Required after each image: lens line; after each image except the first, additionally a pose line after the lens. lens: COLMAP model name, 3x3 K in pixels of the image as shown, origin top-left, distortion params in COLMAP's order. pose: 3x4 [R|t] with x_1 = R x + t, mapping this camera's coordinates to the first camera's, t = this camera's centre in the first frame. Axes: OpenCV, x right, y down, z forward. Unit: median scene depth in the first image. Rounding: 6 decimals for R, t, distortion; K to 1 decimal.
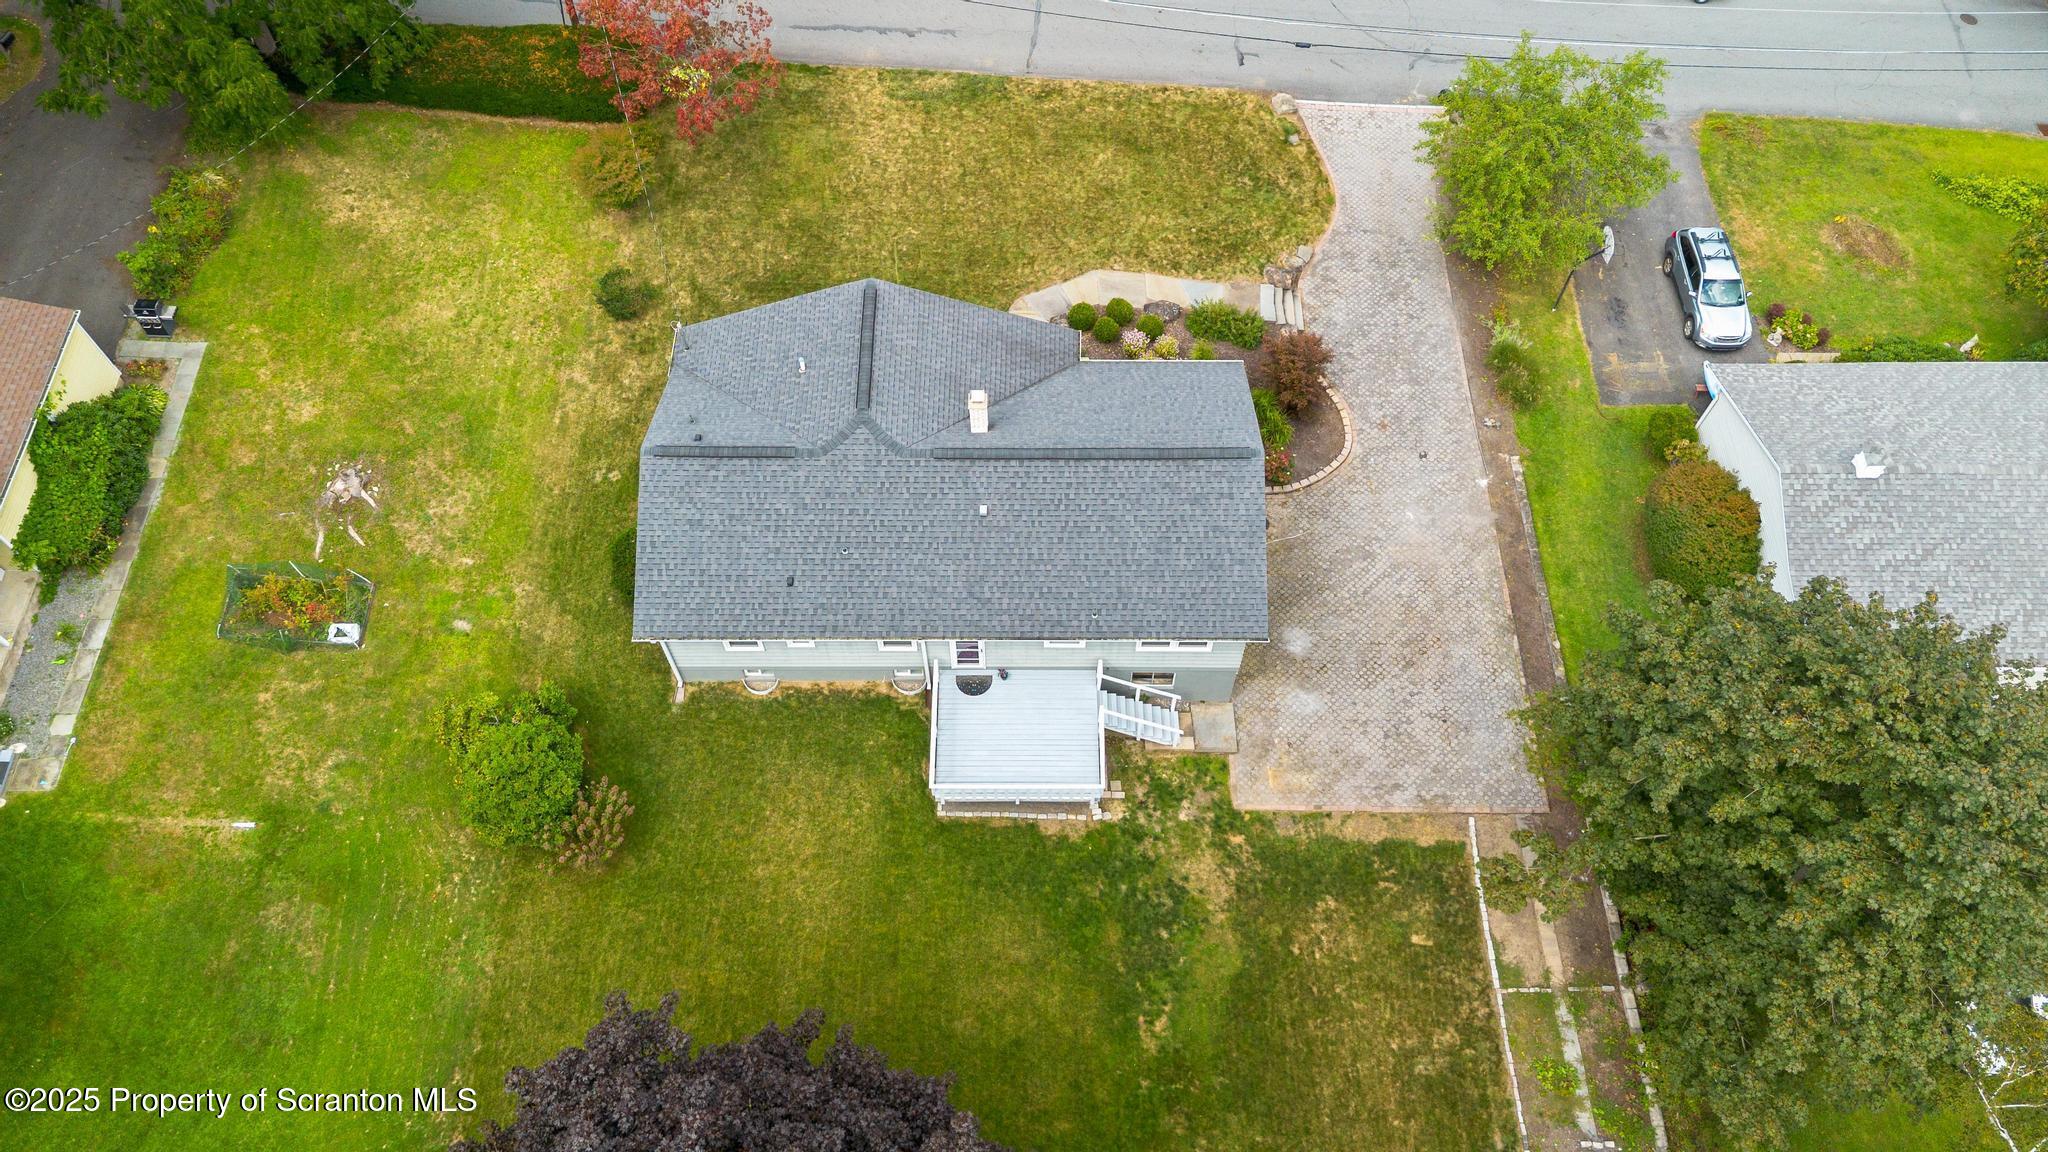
lens RADIAL K [[1443.4, 0, 1017.7], [0, 1443.4, 578.0], [0, 0, 1]] dist [0.087776, -0.119161]
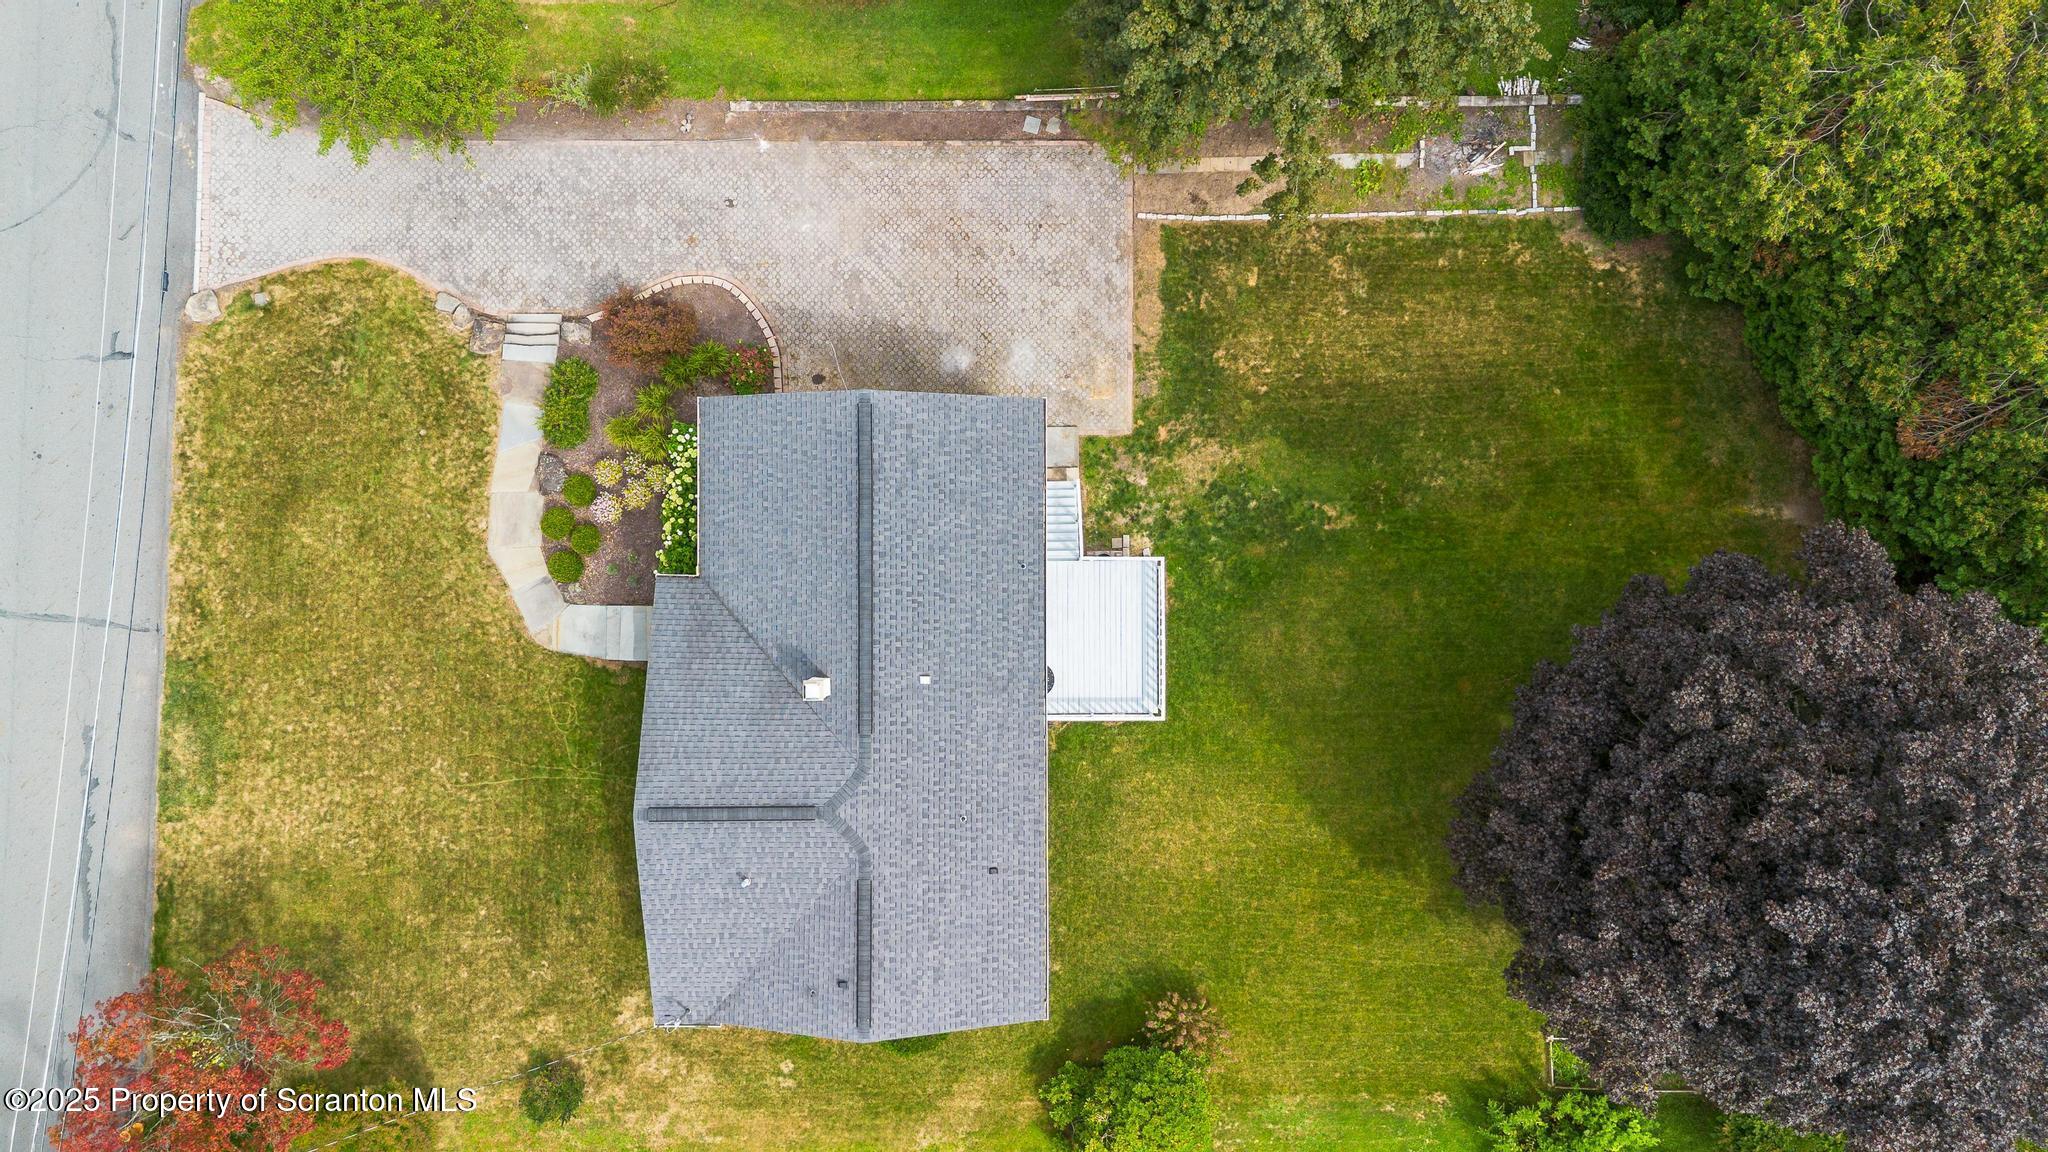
lens RADIAL K [[1443.4, 0, 1017.7], [0, 1443.4, 578.0], [0, 0, 1]] dist [0.087776, -0.119161]
pose [[-0.006340, -0.999979, 0.001623, 0.040629], [0.864333, -0.004664, 0.502898, -0.453351], [-0.502880, 0.004591, 0.864344, 0.113923]]
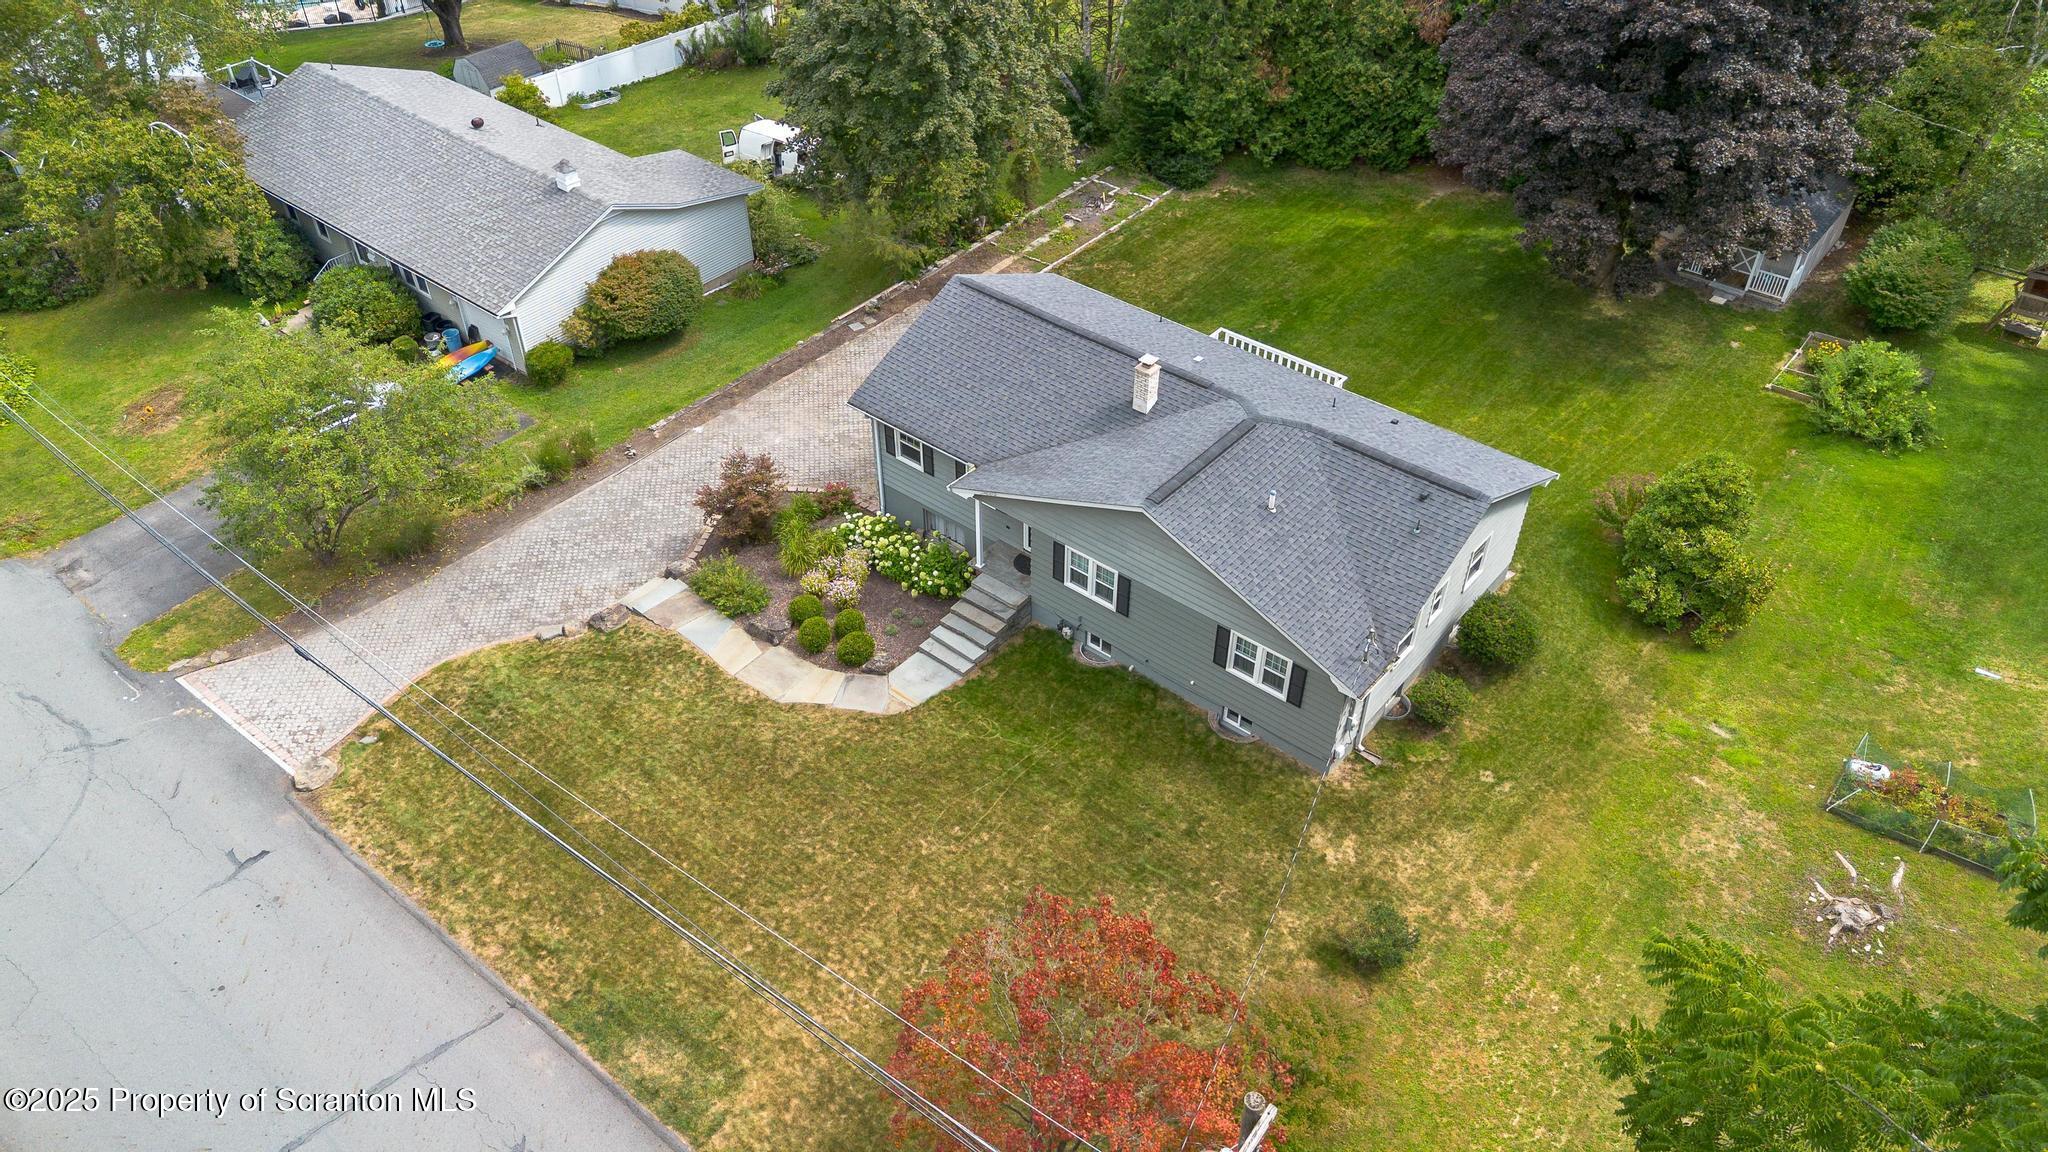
lens RADIAL K [[1443.4, 0, 1017.7], [0, 1443.4, 578.0], [0, 0, 1]] dist [0.087776, -0.119161]
pose [[-0.775684, -0.410233, 0.479608, -0.448553], [0.545245, -0.052885, 0.836607, -0.919456], [-0.317839, 0.910446, 0.264700, 0.850750]]
